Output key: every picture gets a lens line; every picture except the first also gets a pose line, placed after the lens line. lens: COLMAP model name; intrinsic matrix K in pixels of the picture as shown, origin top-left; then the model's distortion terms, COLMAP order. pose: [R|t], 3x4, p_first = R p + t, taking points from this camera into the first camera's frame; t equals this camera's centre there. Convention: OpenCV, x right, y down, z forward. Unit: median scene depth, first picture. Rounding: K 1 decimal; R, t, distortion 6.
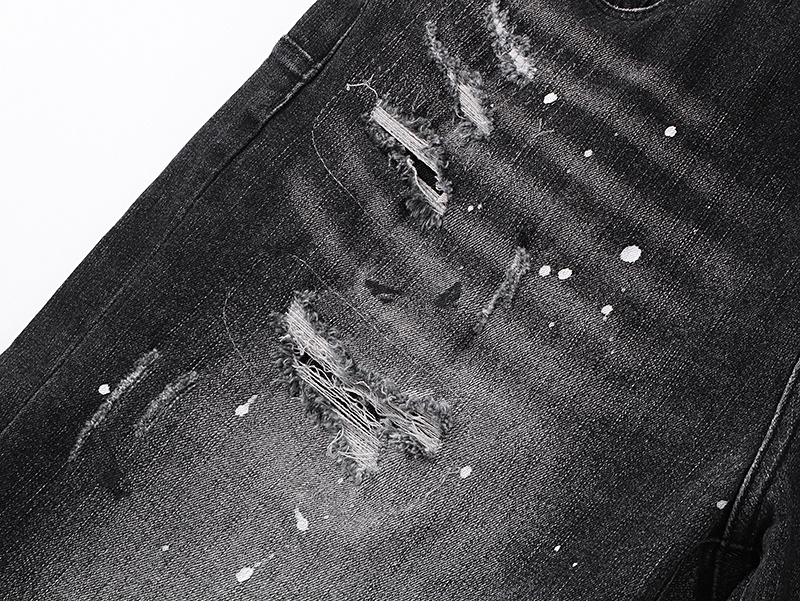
lens RADIAL K [[1244.6, 0, 400.0], [0, 1244.6, 300.5], [0, 0, 1]] dist [-0.093758, -0.029920]
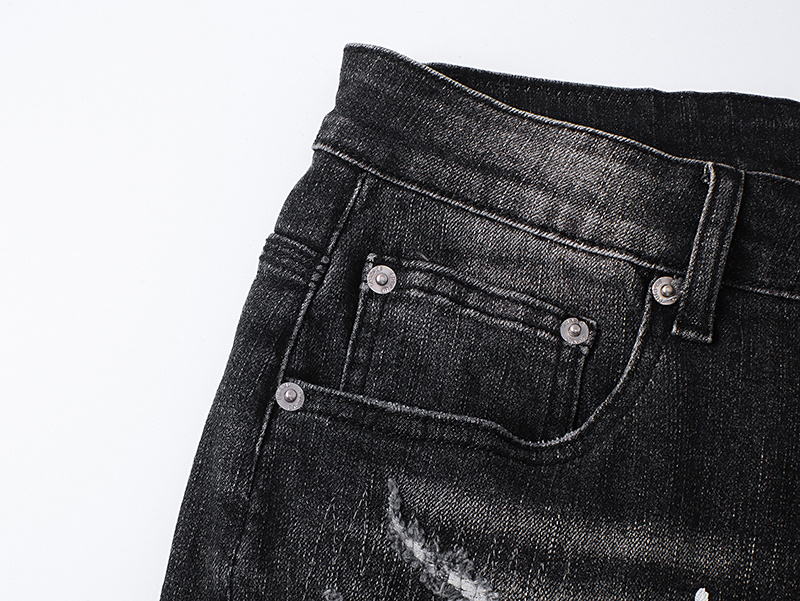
lens RADIAL K [[1244.6, 0, 400.0], [0, 1244.6, 300.5], [0, 0, 1]] dist [-0.093758, -0.029920]
pose [[0.881687, -0.427979, 0.198648, -0.009061], [0.428049, 0.902643, 0.044839, -0.387992], [-0.198499, 0.045497, 0.979045, 0.297101]]
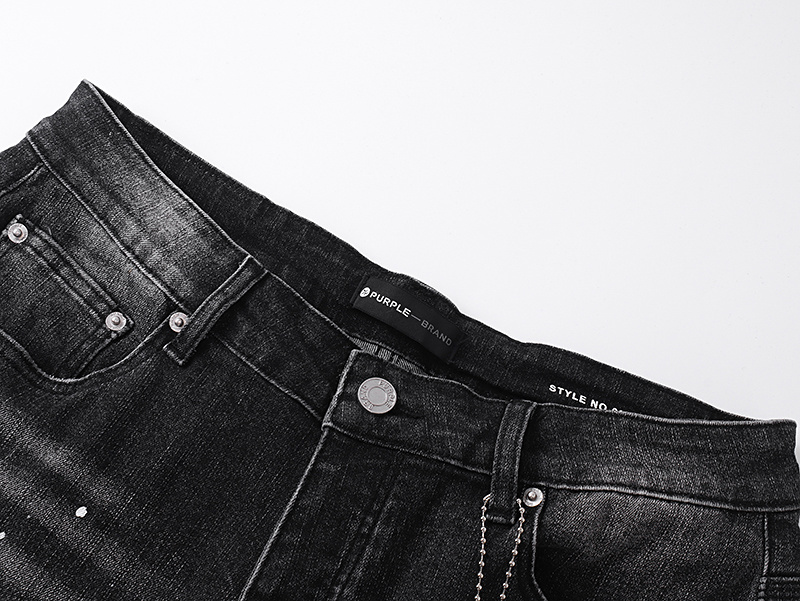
lens RADIAL K [[1244.6, 0, 400.0], [0, 1244.6, 300.5], [0, 0, 1]] dist [-0.093758, -0.029920]
pose [[0.989972, 0.002514, 0.141241, 0.327373], [-0.001963, 0.999990, -0.004039, -0.304415], [-0.141249, 0.003721, 0.989967, -0.105786]]
